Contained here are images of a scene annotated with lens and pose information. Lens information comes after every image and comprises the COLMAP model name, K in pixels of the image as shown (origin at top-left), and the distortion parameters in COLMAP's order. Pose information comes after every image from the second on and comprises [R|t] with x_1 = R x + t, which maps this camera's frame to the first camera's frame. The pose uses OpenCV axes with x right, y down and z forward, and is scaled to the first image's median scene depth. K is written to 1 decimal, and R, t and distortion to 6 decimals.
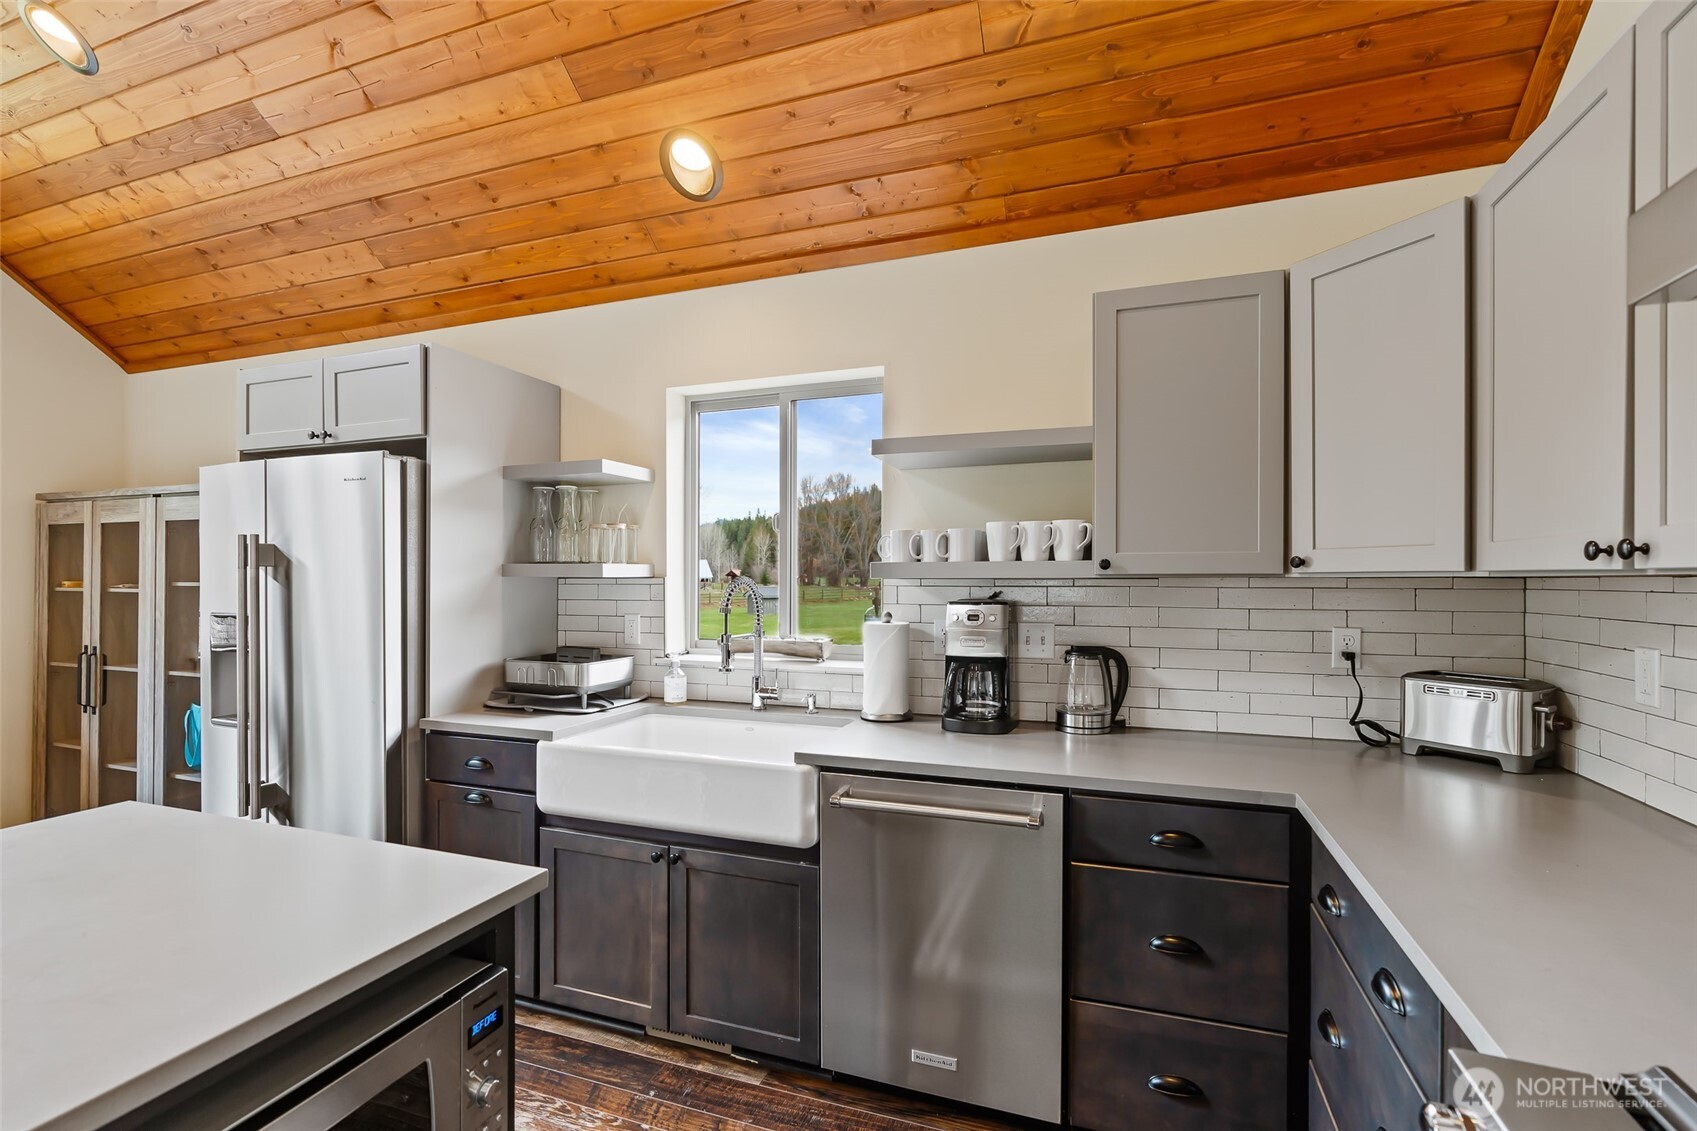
lens RADIAL K [[772.9, 0, 848.9], [0, 772.9, 571.8], [0, 0, 1]] dist [-0.006991, 0.002543]
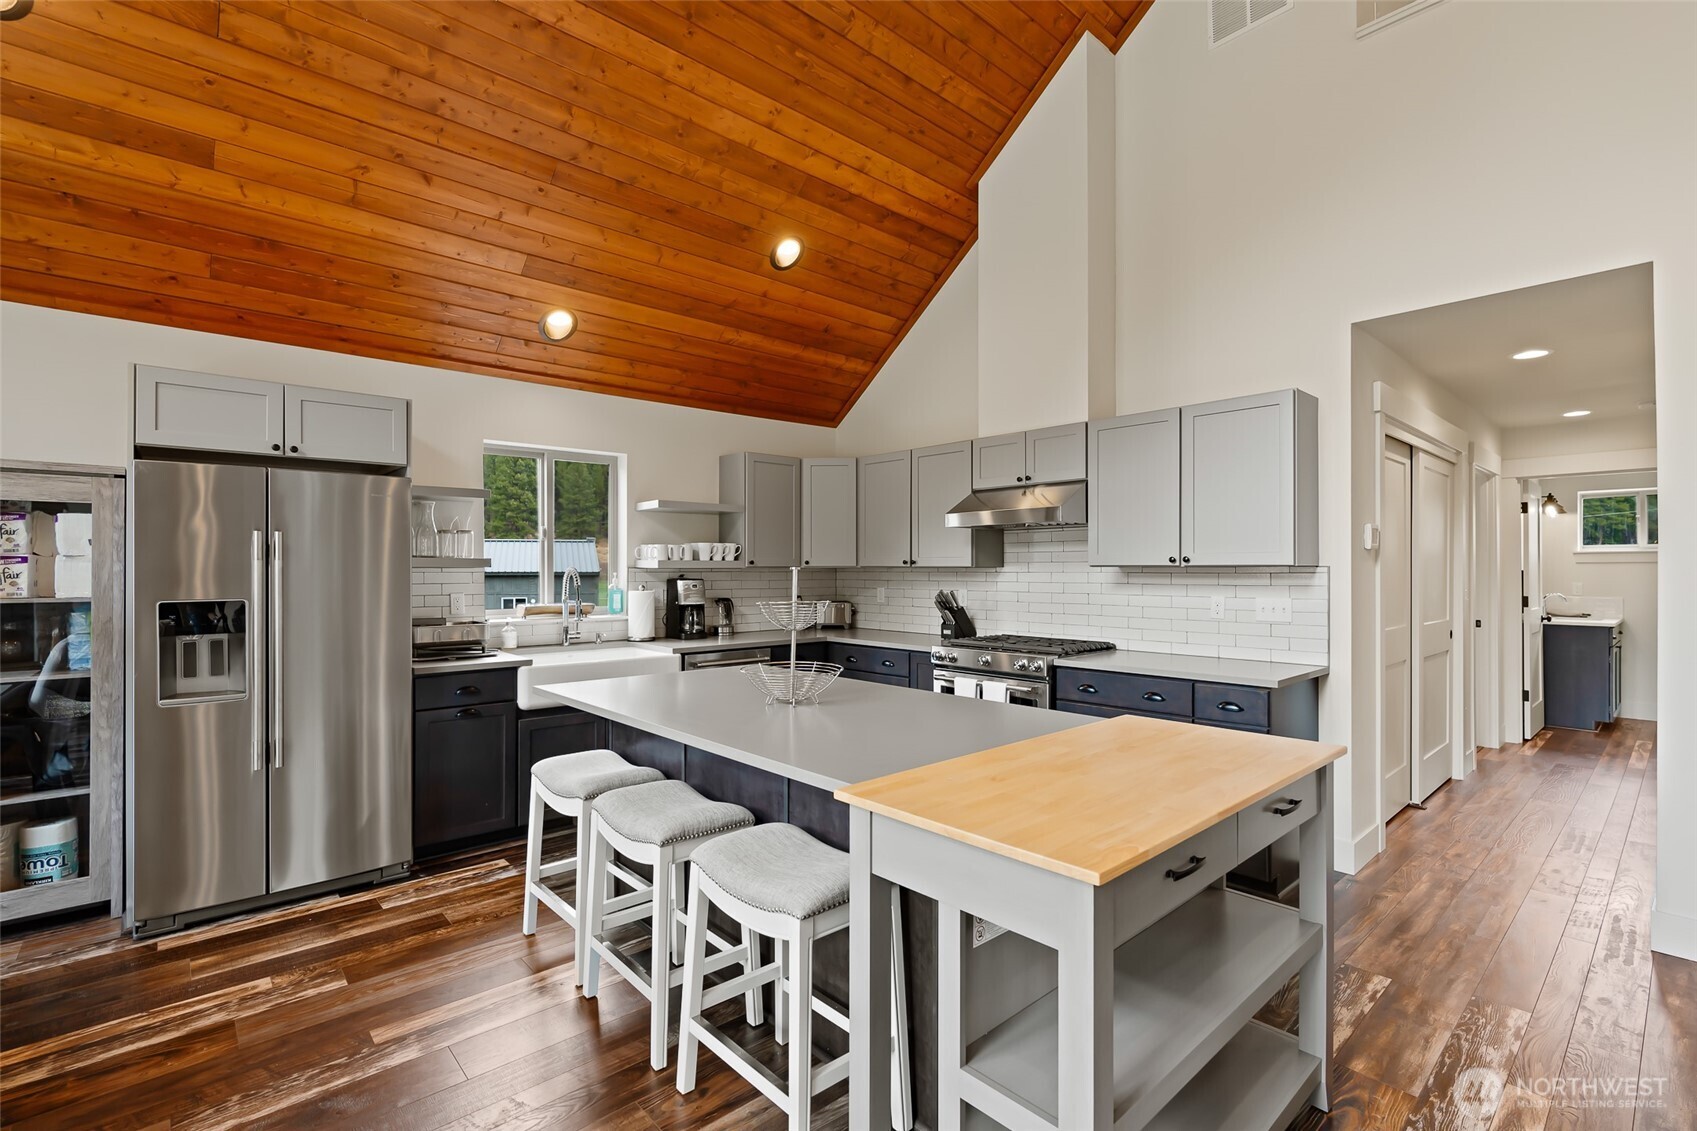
lens RADIAL K [[772.9, 0, 843.0], [0, 772.9, 562.4], [0, 0, 1]] dist [-0.006991, 0.002543]
pose [[0.465191, 0.007235, 0.885181, -1.411359], [-0.007319, 0.999964, -0.004326, -0.001819], [-0.885180, -0.004466, 0.465227, -0.342889]]
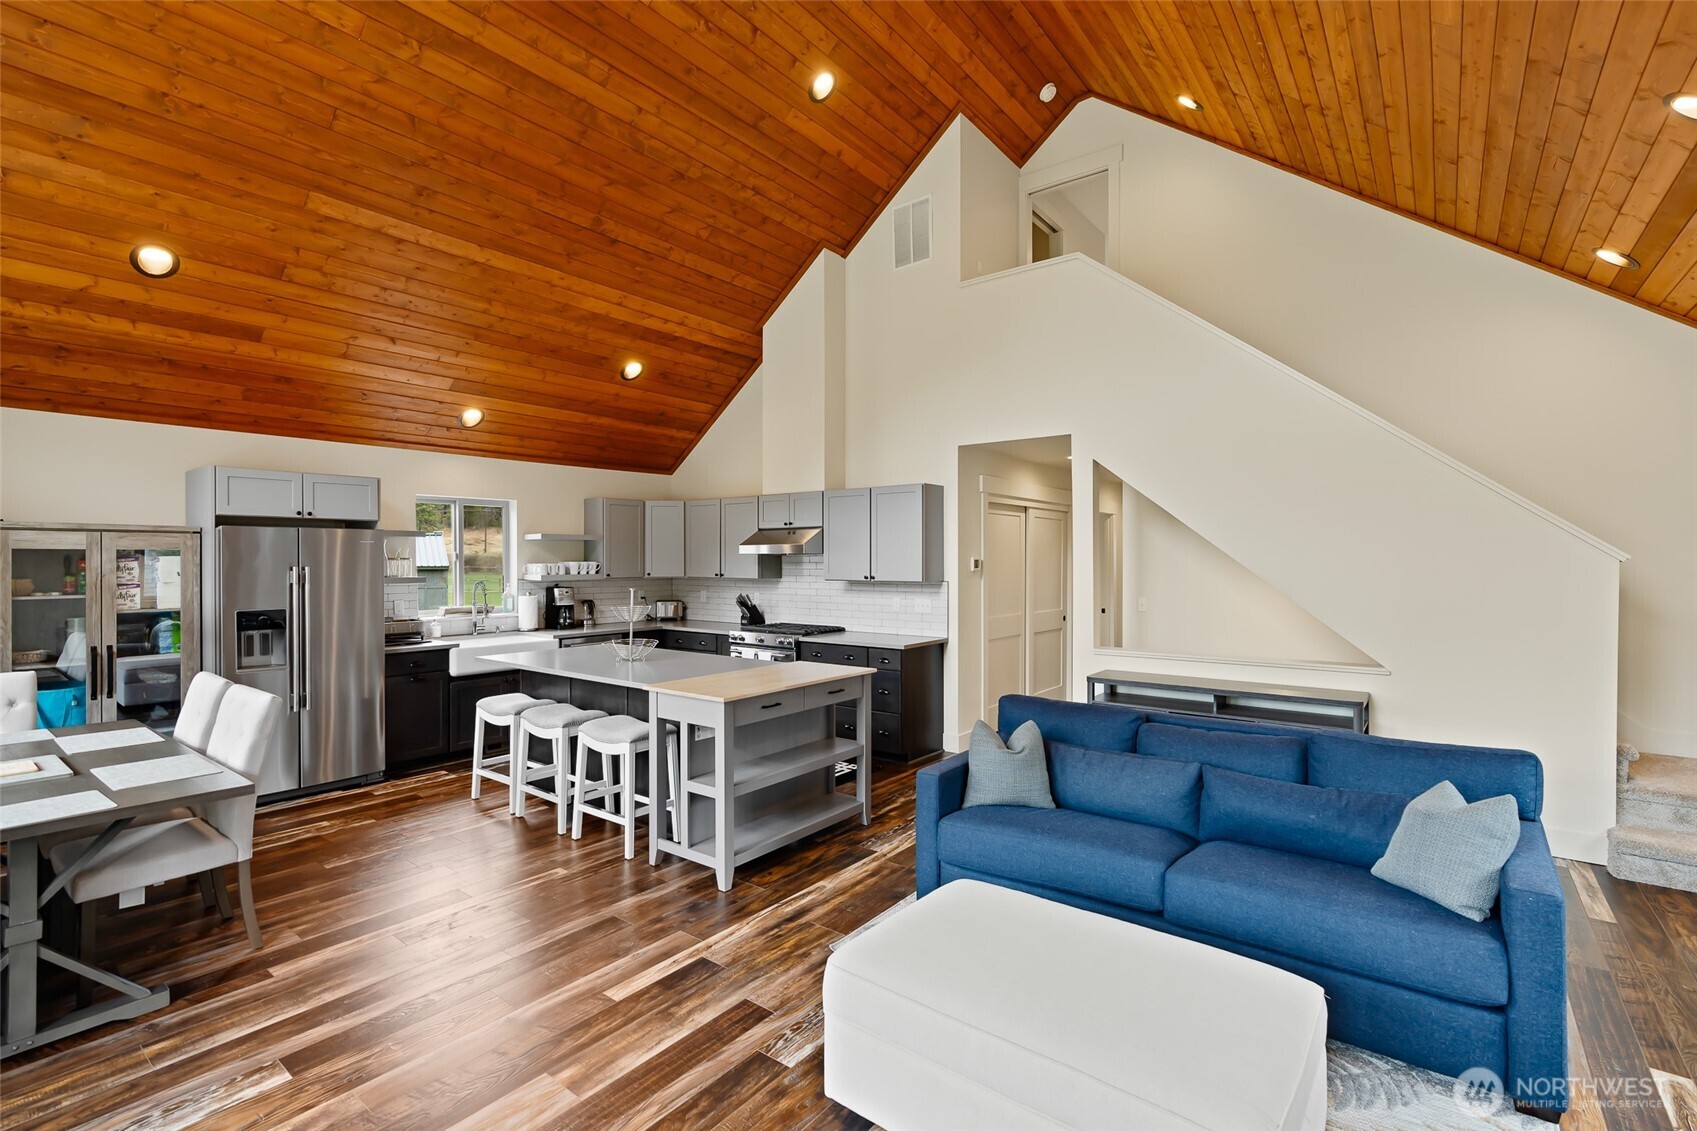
lens RADIAL K [[772.9, 0, 857.9], [0, 772.9, 563.2], [0, 0, 1]] dist [-0.006991, 0.002543]
pose [[0.286513, -0.005676, 0.958060, -2.244423], [-0.008896, 0.999924, 0.008585, -0.087468], [-0.958035, -0.010982, 0.286441, -0.920117]]
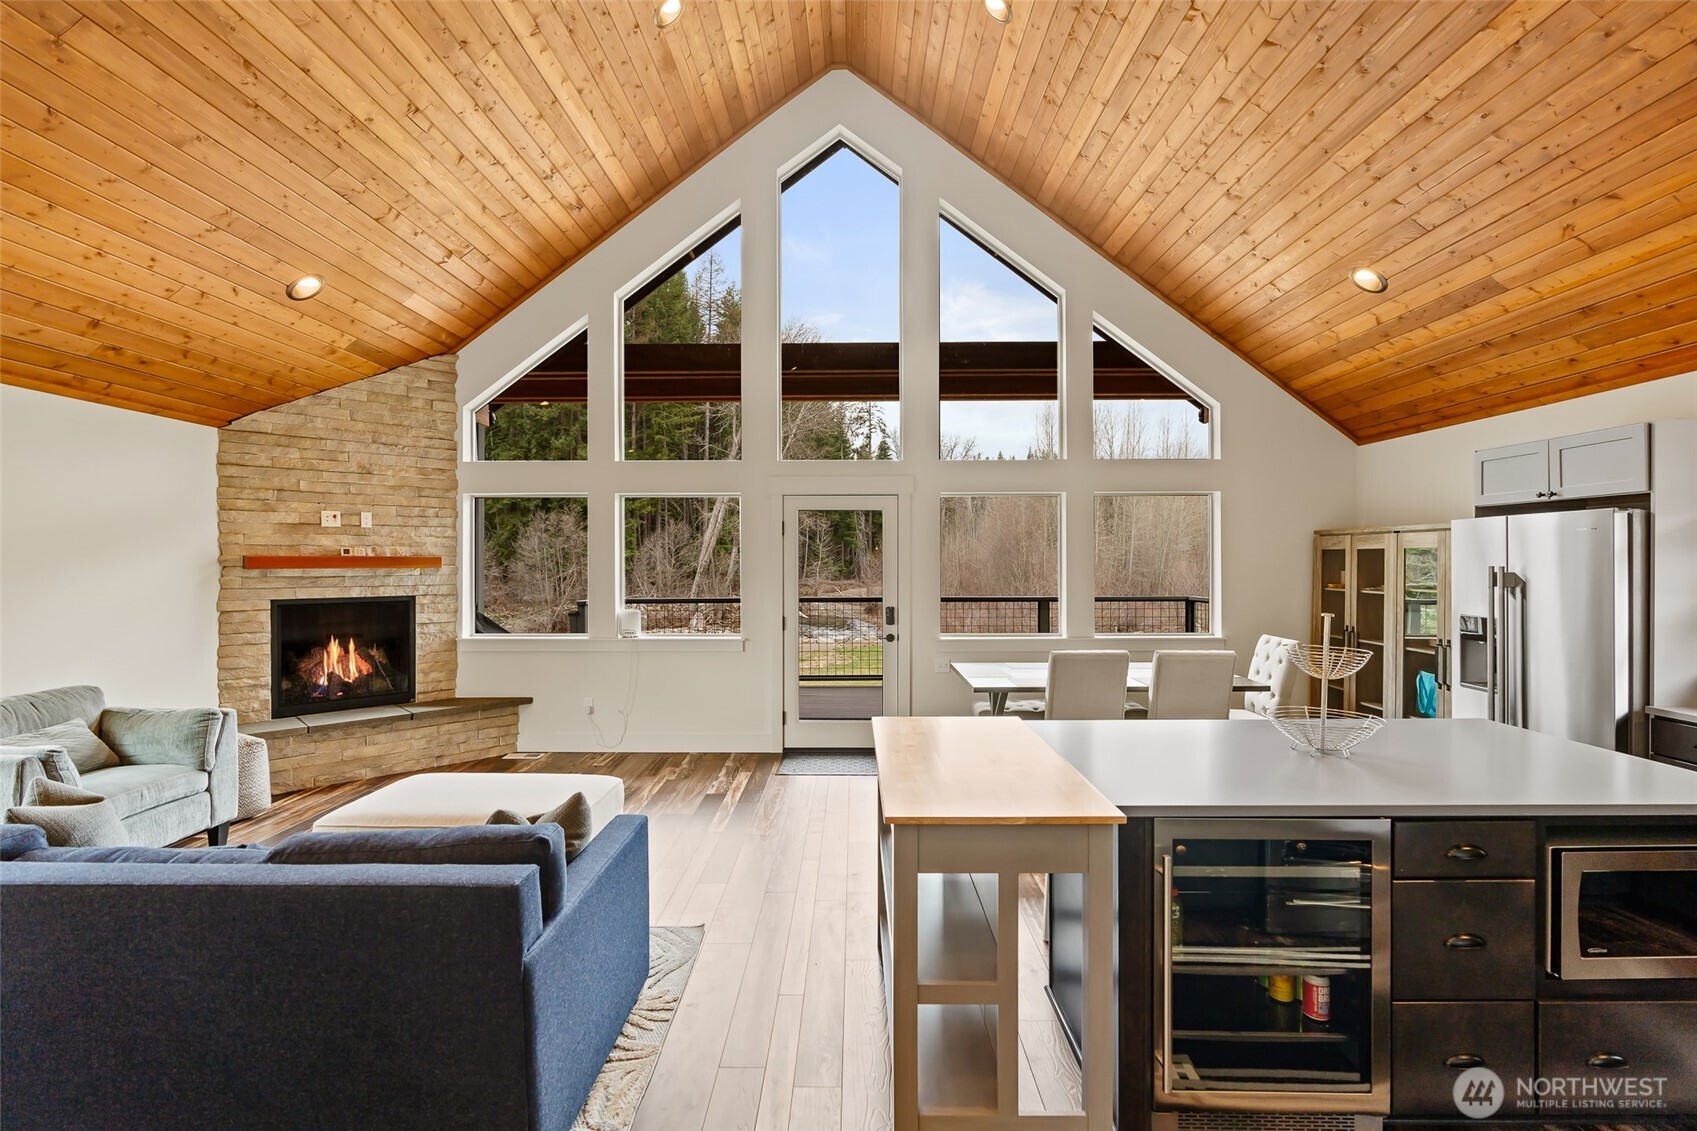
lens RADIAL K [[772.9, 0, 845.5], [0, 772.9, 563.4], [0, 0, 1]] dist [-0.006991, 0.002543]
pose [[0.345600, -0.002029, -0.938380, 0.205691], [0.014065, 0.999897, 0.003018, -0.076334], [0.938277, -0.014241, 0.345593, -0.742932]]
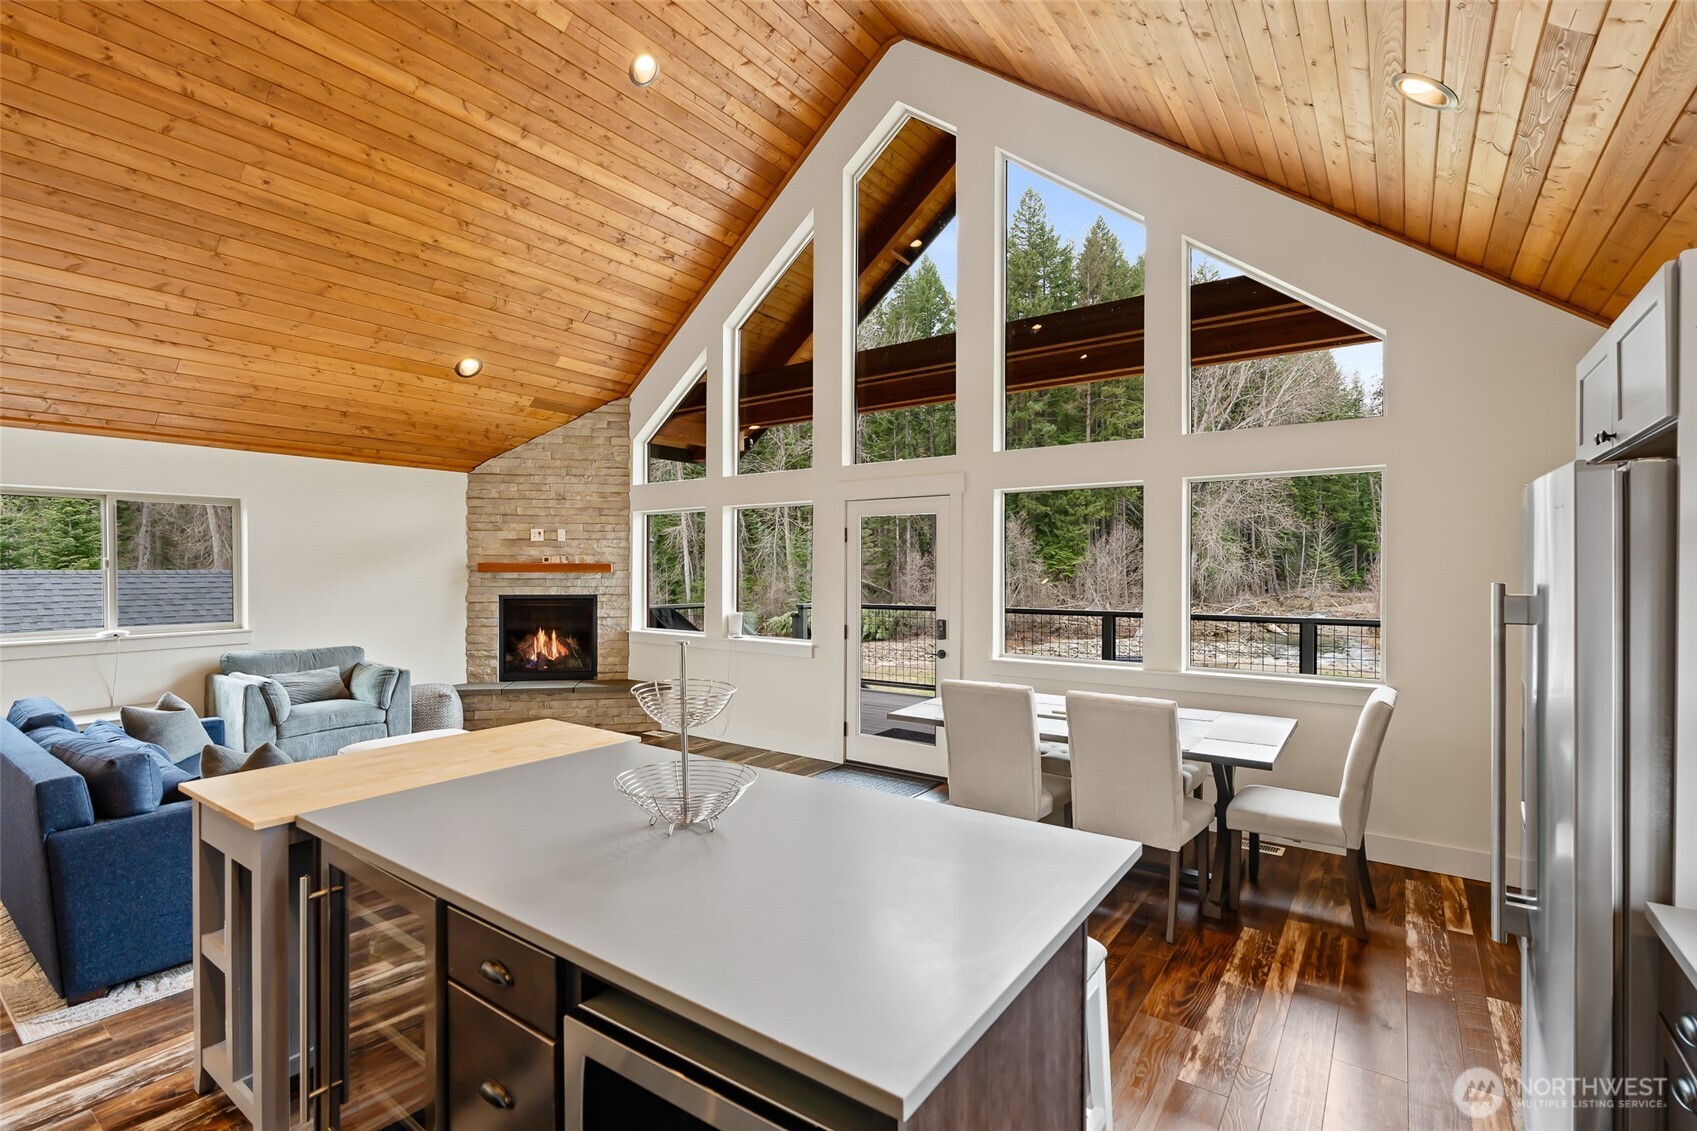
lens RADIAL K [[772.9, 0, 839.5], [0, 772.9, 571.1], [0, 0, 1]] dist [-0.006991, 0.002543]
pose [[-0.259691, 0.000122, -0.965692, 0.159566], [0.007665, 0.999969, -0.001935, -0.065989], [0.965661, -0.007904, -0.259684, 0.531687]]
